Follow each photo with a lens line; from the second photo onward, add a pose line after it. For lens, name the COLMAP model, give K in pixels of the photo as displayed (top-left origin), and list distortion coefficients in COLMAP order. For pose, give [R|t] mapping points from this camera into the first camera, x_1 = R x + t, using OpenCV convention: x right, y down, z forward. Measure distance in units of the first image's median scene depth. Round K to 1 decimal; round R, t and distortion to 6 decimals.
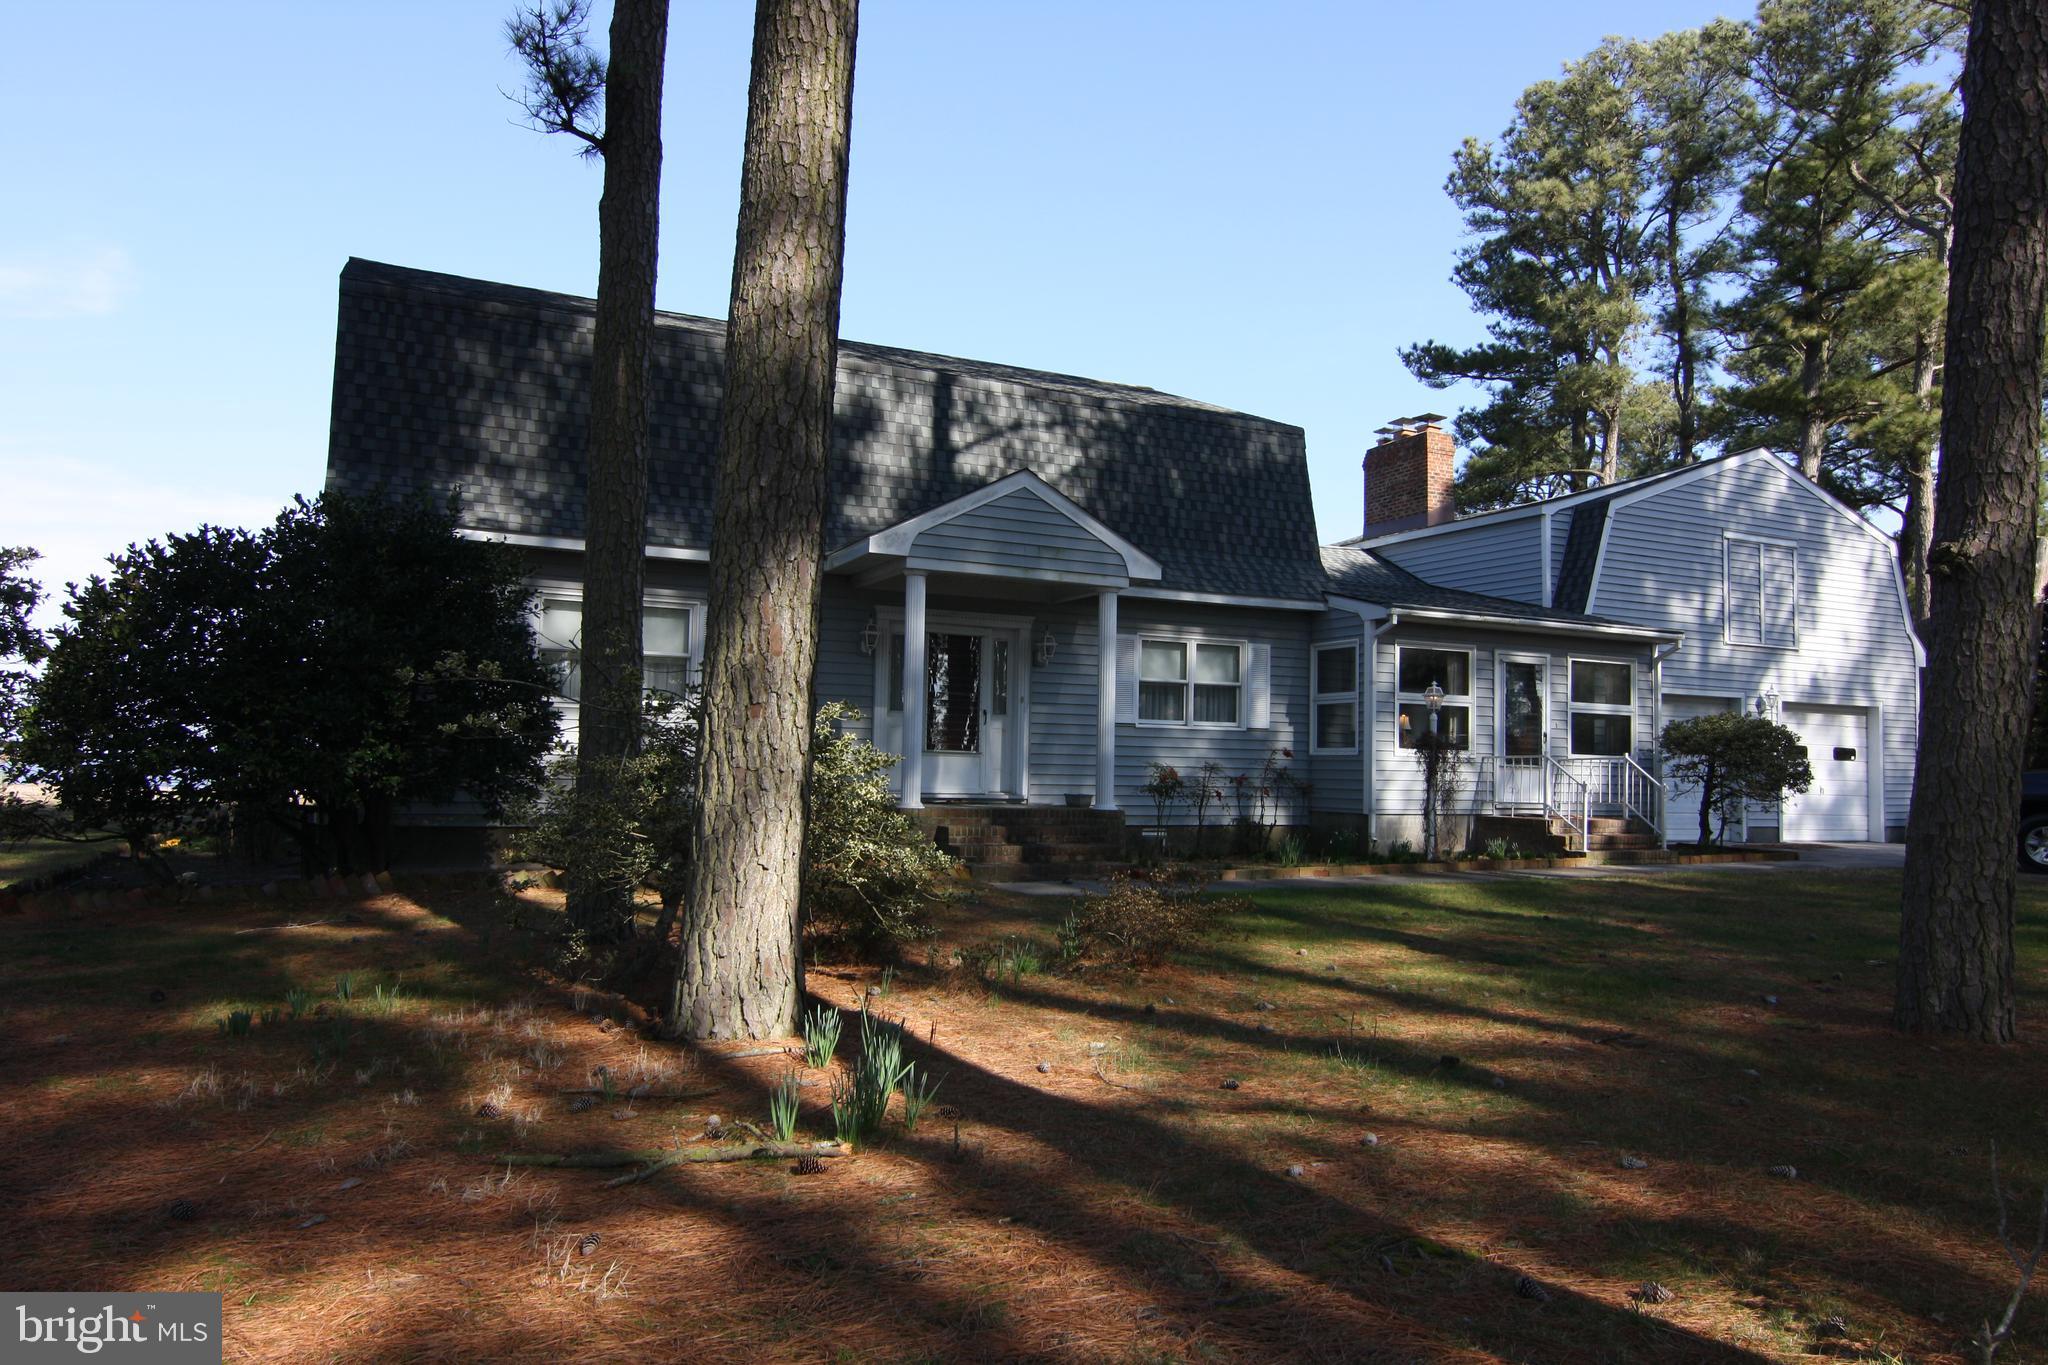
lens RADIAL K [[1390.5, 0, 1020.5], [0, 1390.5, 670.1], [0, 0, 1]] dist [-0.003893, -0.013361]
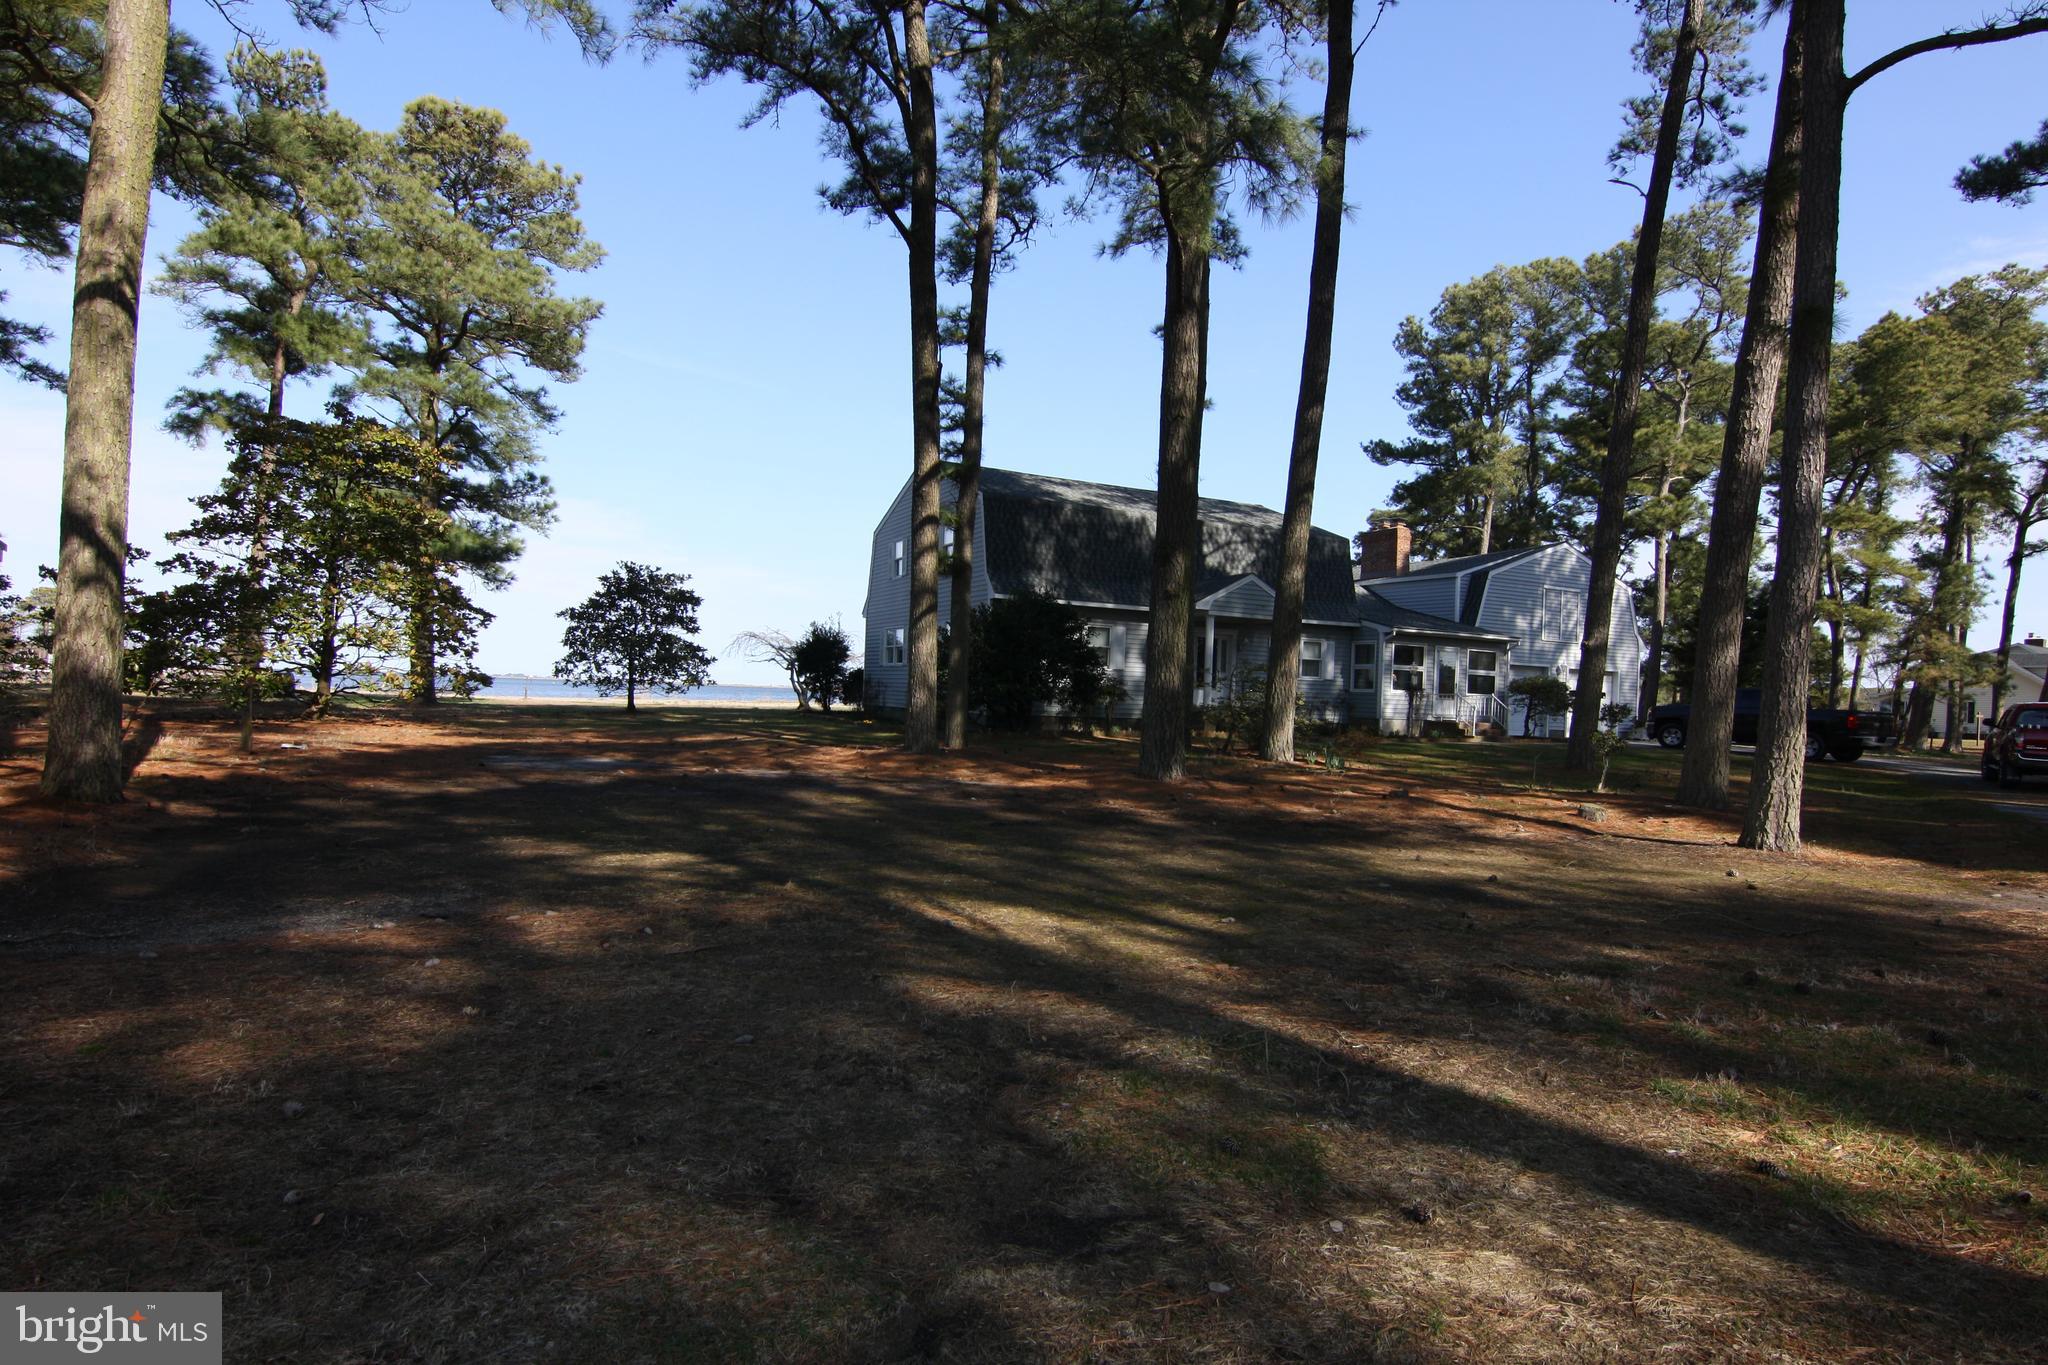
lens RADIAL K [[1085.6, 0, 1017.7], [0, 1085.6, 678.5], [0, 0, 1]] dist [-0.005082, -0.011081]
pose [[0.999800, 0.018900, 0.006514, -0.304710], [-0.019269, 0.997877, 0.062218, -0.052081], [-0.005324, -0.062332, 0.998041, -0.659851]]
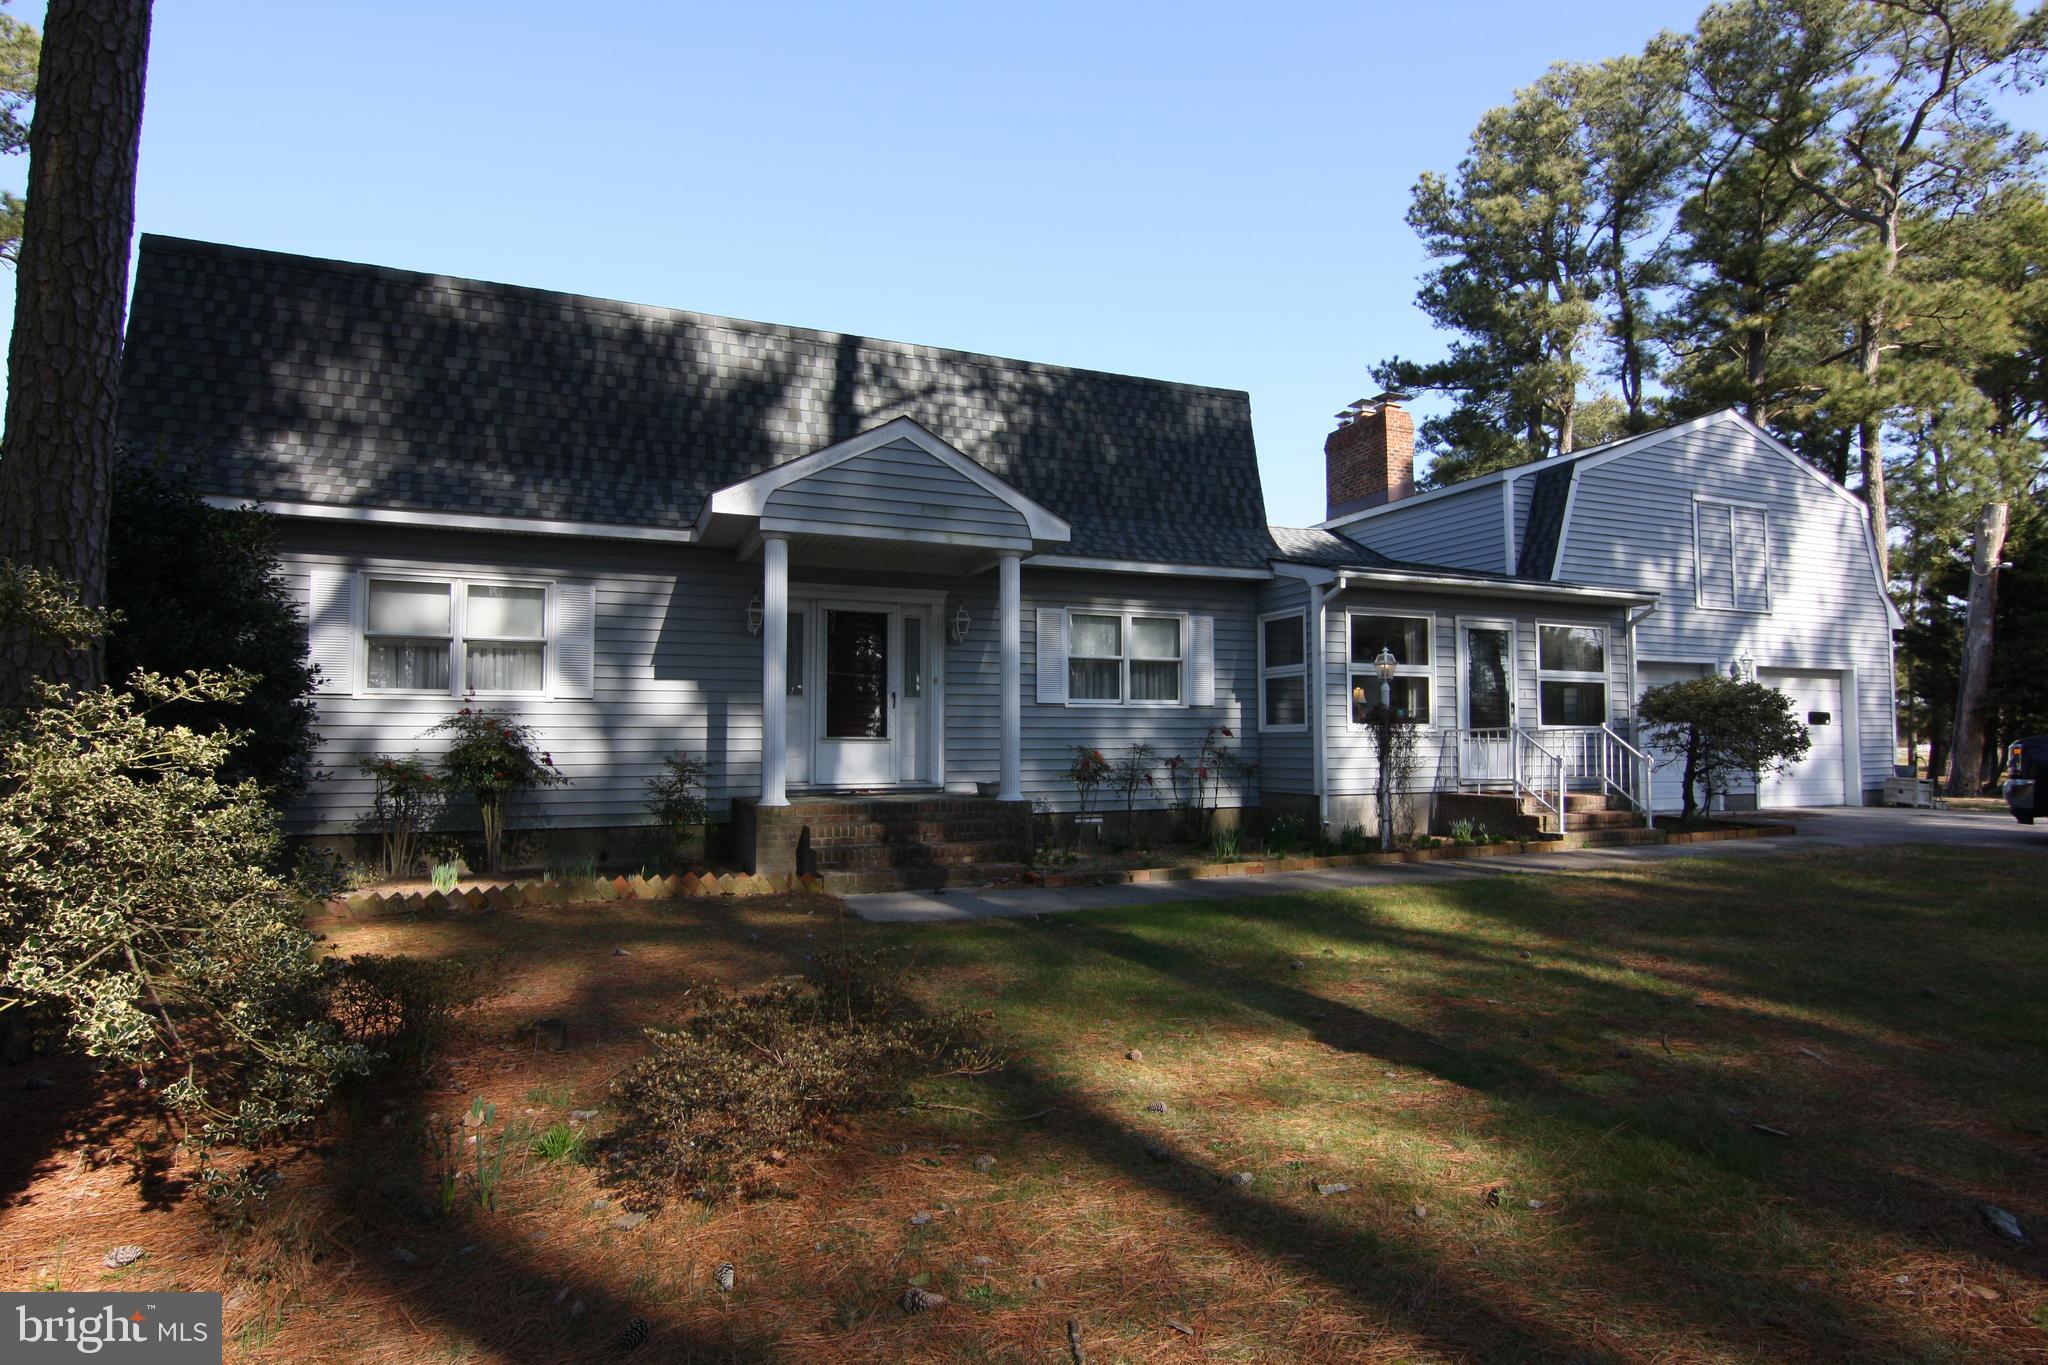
lens RADIAL K [[1085.6, 0, 1024.9], [0, 1085.6, 680.2], [0, 0, 1]] dist [-0.005082, -0.011081]
pose [[0.998072, -0.025543, -0.056561, 0.084551], [0.026194, 0.999599, 0.010787, 0.012276], [0.056262, -0.012247, 0.998341, 0.234479]]
